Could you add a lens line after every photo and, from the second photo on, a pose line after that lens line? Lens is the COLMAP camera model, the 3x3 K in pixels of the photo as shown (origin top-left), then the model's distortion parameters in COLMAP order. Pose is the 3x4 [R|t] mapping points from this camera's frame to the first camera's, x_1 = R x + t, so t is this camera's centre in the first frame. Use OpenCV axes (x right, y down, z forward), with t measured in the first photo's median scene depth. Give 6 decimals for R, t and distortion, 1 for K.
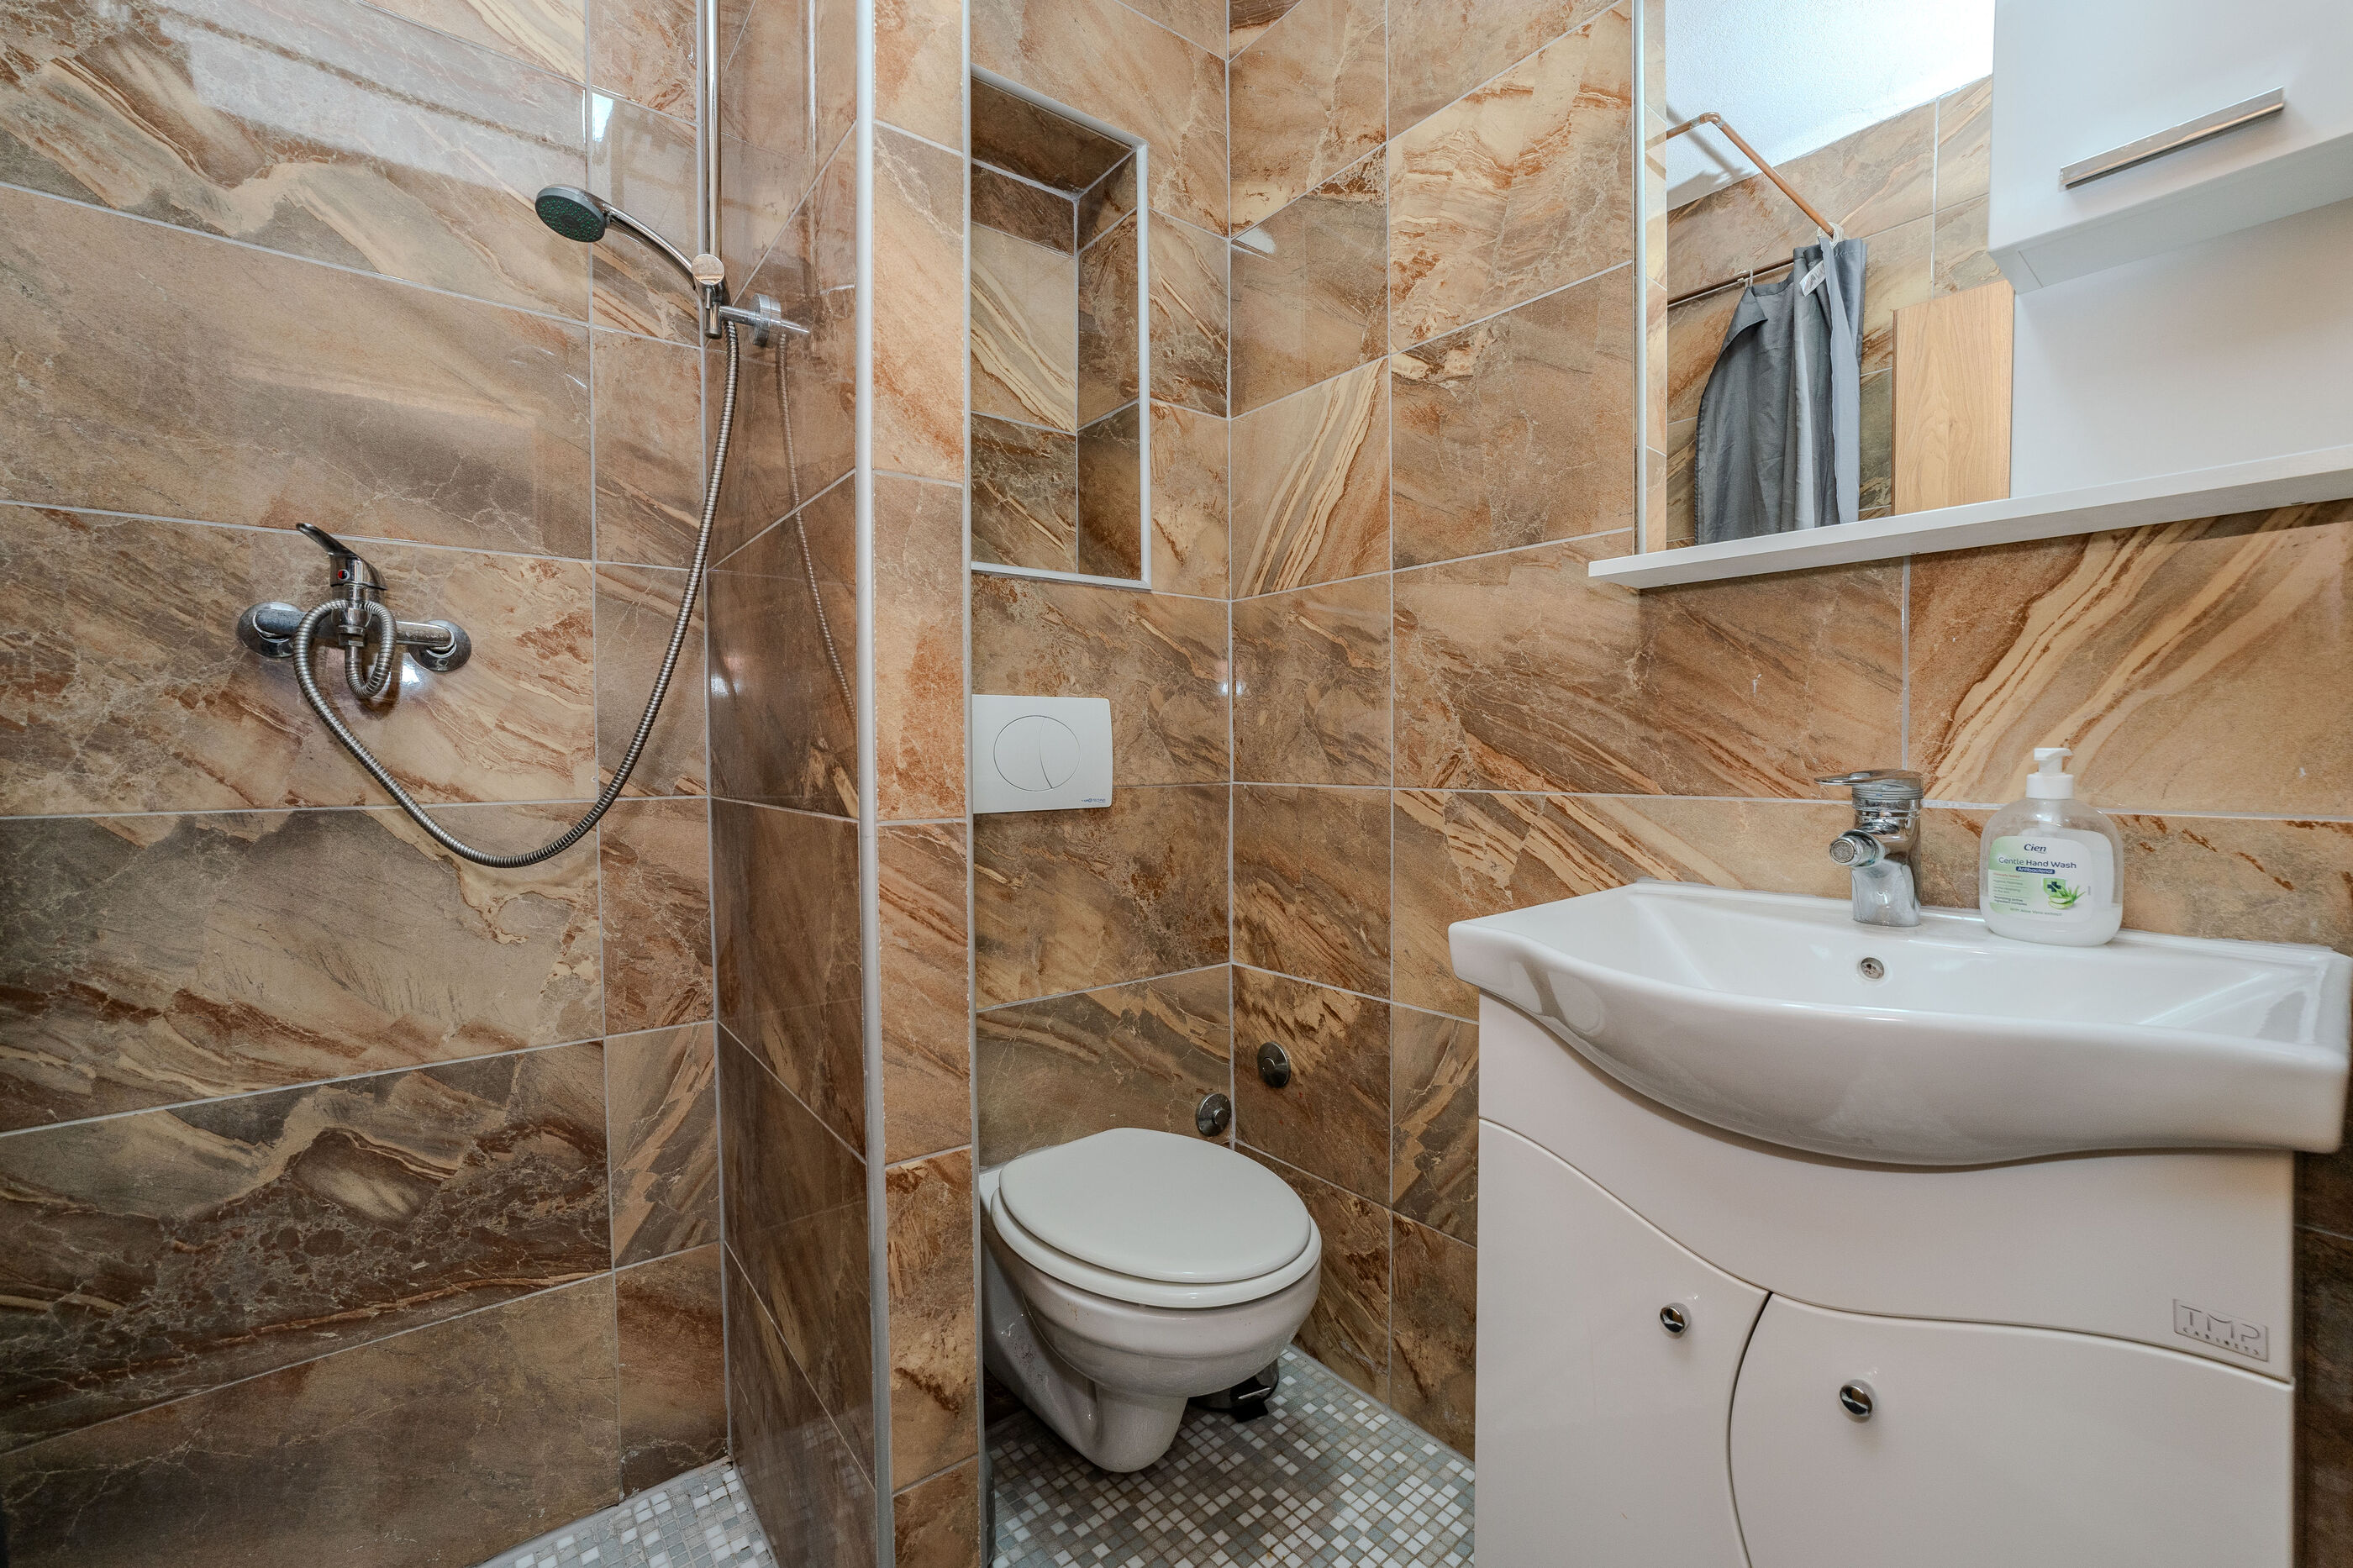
lens RADIAL K [[984.9, 0, 1173.7], [0, 984.9, 786.9], [0, 0, 1]] dist [-0.059723, 0.025648]
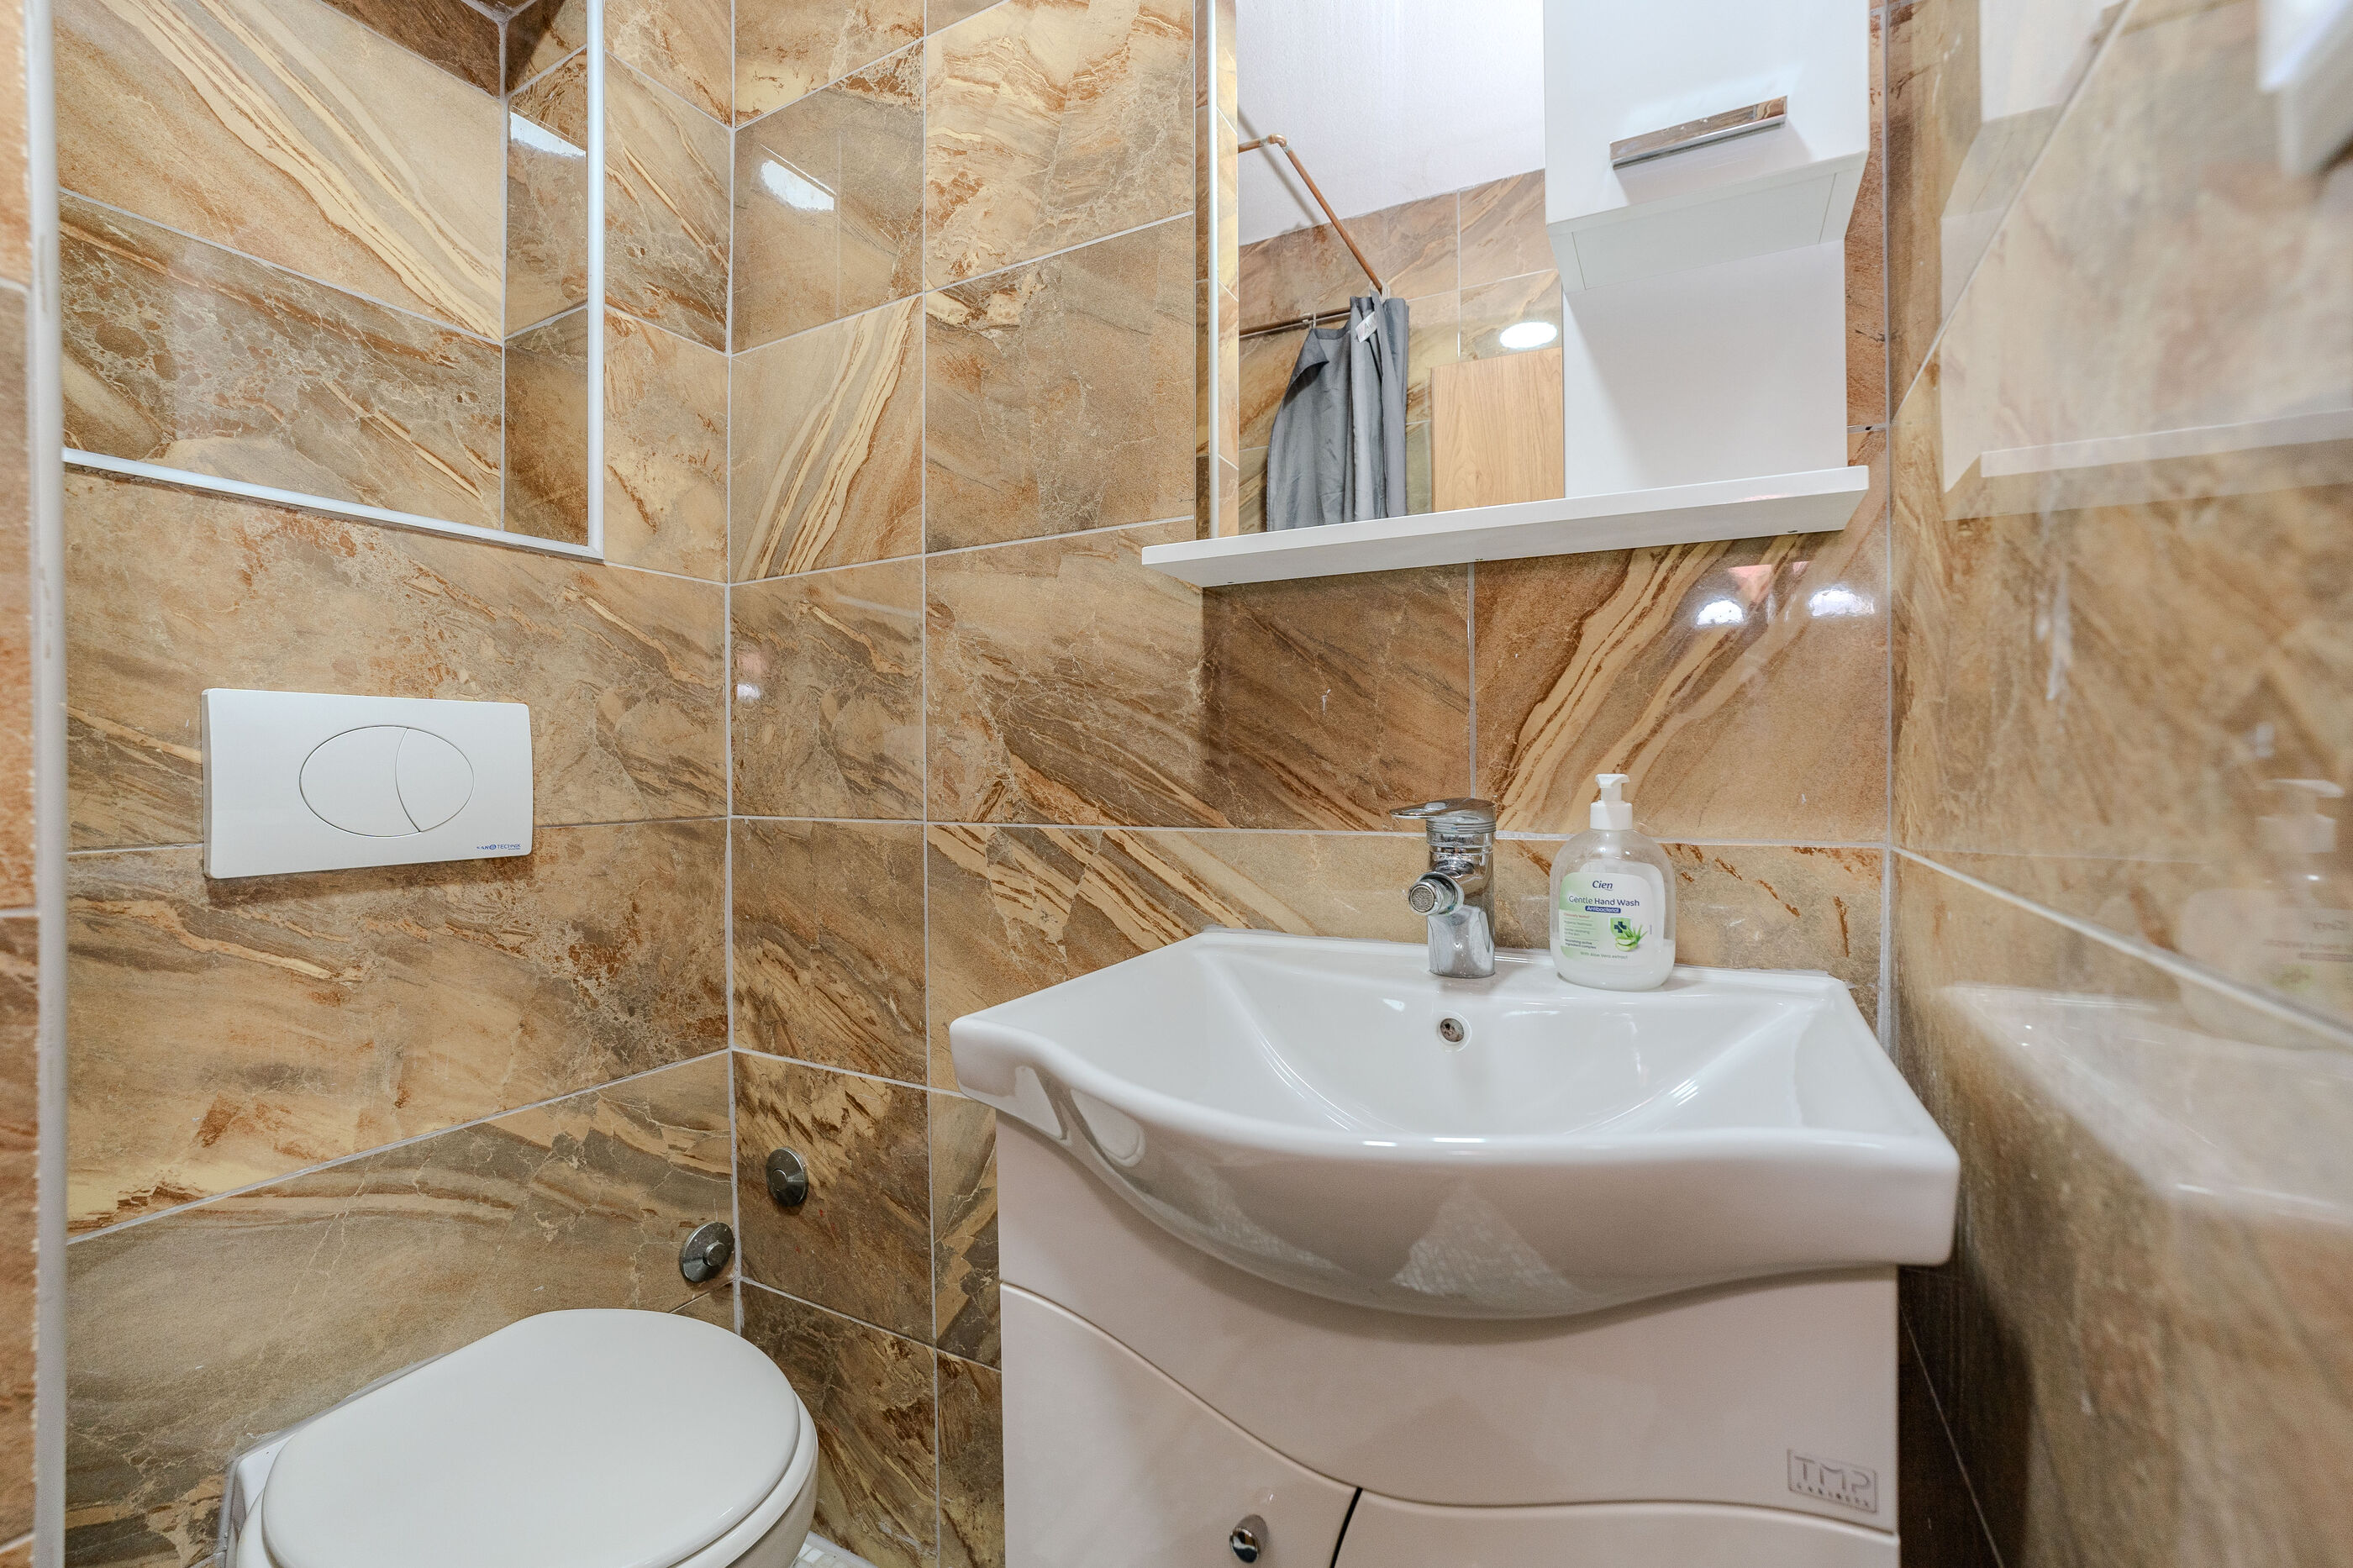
lens RADIAL K [[984.9, 0, 1173.7], [0, 984.9, 786.9], [0, 0, 1]] dist [-0.059723, 0.025648]
pose [[0.923835, -0.004964, 0.382759, 0.102183], [0.013383, 0.999723, -0.019335, -0.009609], [-0.382557, 0.022985, 0.923646, 0.176024]]
